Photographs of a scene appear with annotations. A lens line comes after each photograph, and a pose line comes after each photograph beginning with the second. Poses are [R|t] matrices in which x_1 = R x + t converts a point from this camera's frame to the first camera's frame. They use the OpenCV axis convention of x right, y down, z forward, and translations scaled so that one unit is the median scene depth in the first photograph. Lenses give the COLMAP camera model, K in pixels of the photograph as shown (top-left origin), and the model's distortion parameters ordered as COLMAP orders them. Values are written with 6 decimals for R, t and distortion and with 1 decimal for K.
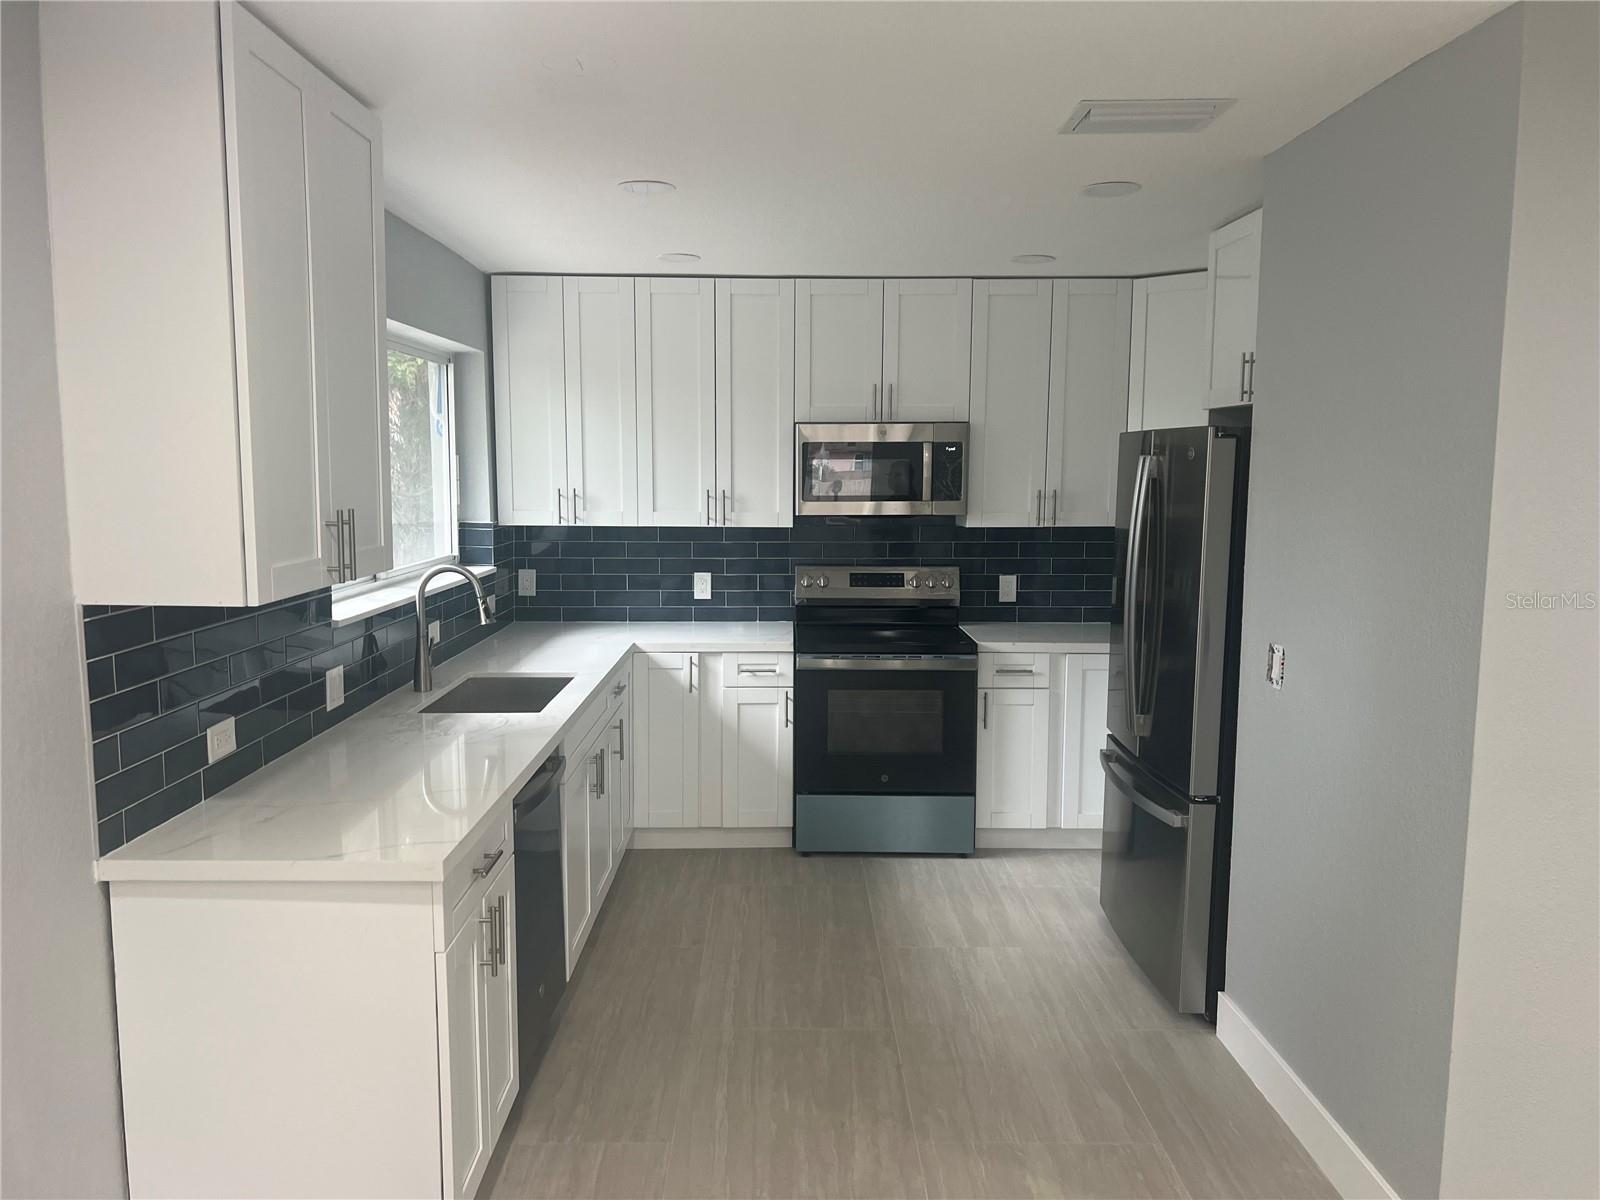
lens RADIAL K [[1207.6, 0, 794.1], [0, 1207.6, 603.9], [0, 0, 1]] dist [0.109900, -0.197100]
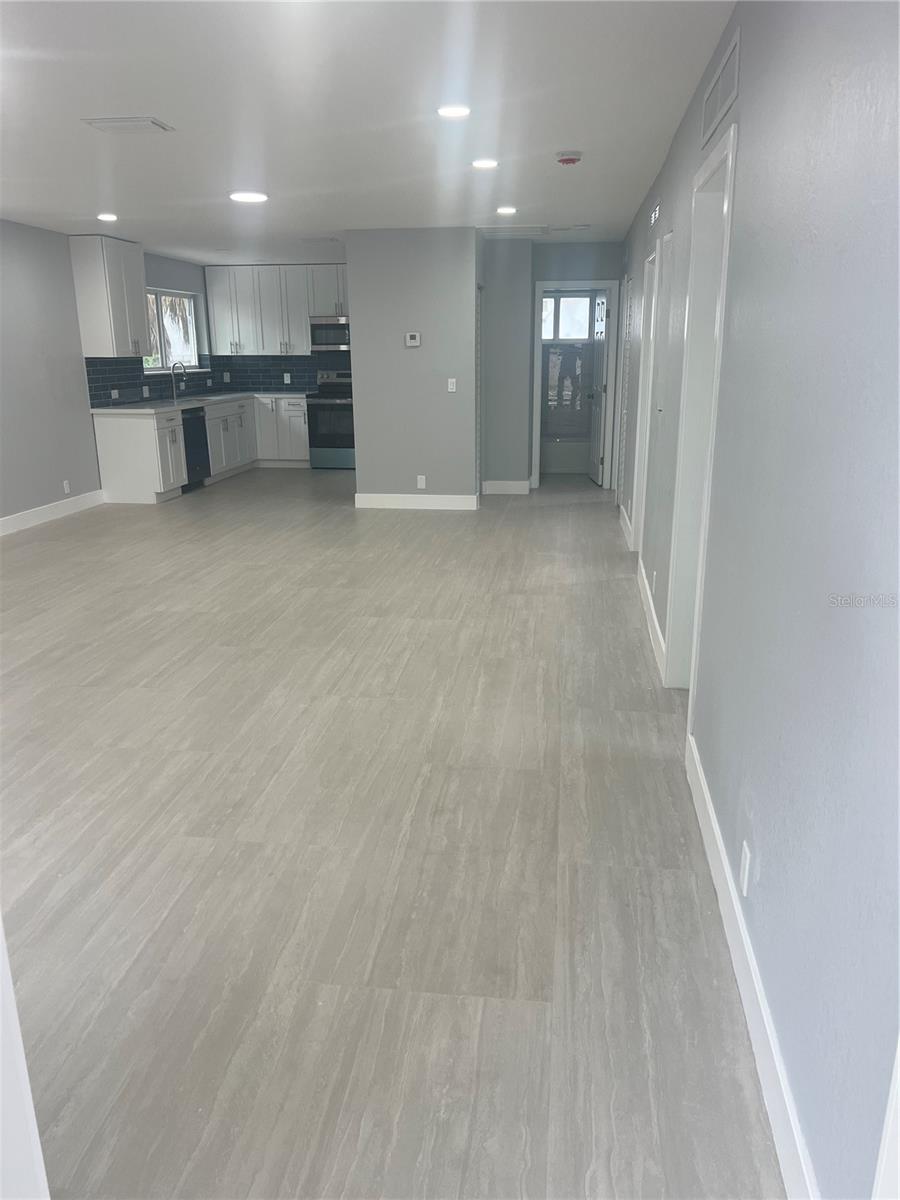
lens RADIAL K [[905.7, 0, 449.2], [0, 905.7, 607.1], [0, 0, 1]] dist [0.109900, -0.197100]
pose [[0.989901, 0.024328, -0.139658, 0.670412], [-0.000992, 0.986329, 0.164787, 0.175644], [0.141758, -0.162985, 0.976392, -1.218153]]
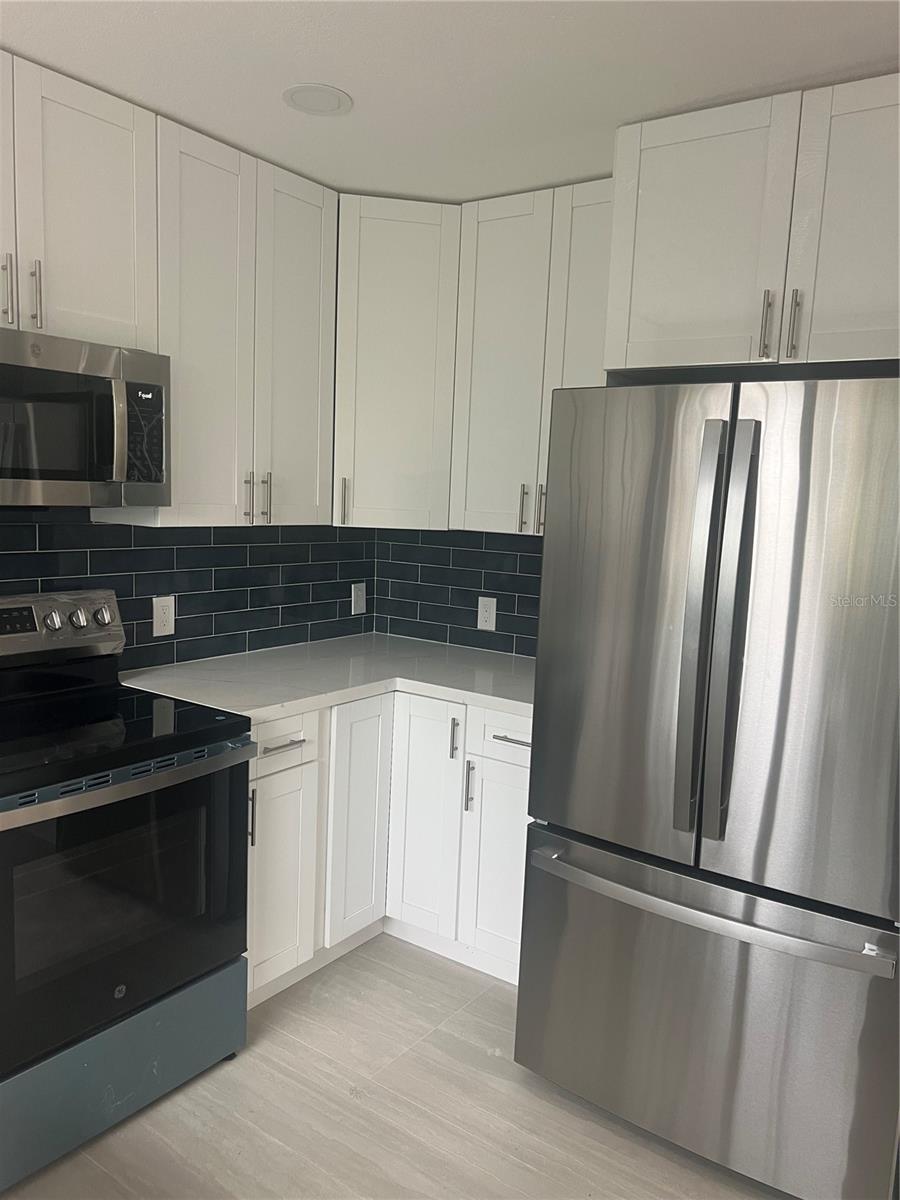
lens RADIAL K [[905.7, 0, 449.2], [0, 905.7, 607.1], [0, 0, 1]] dist [0.109900, -0.197100]
pose [[0.589059, -0.083578, 0.803757, -0.161600], [0.053004, 0.996491, 0.064774, -0.048489], [-0.806350, 0.004447, 0.591422, 0.648956]]
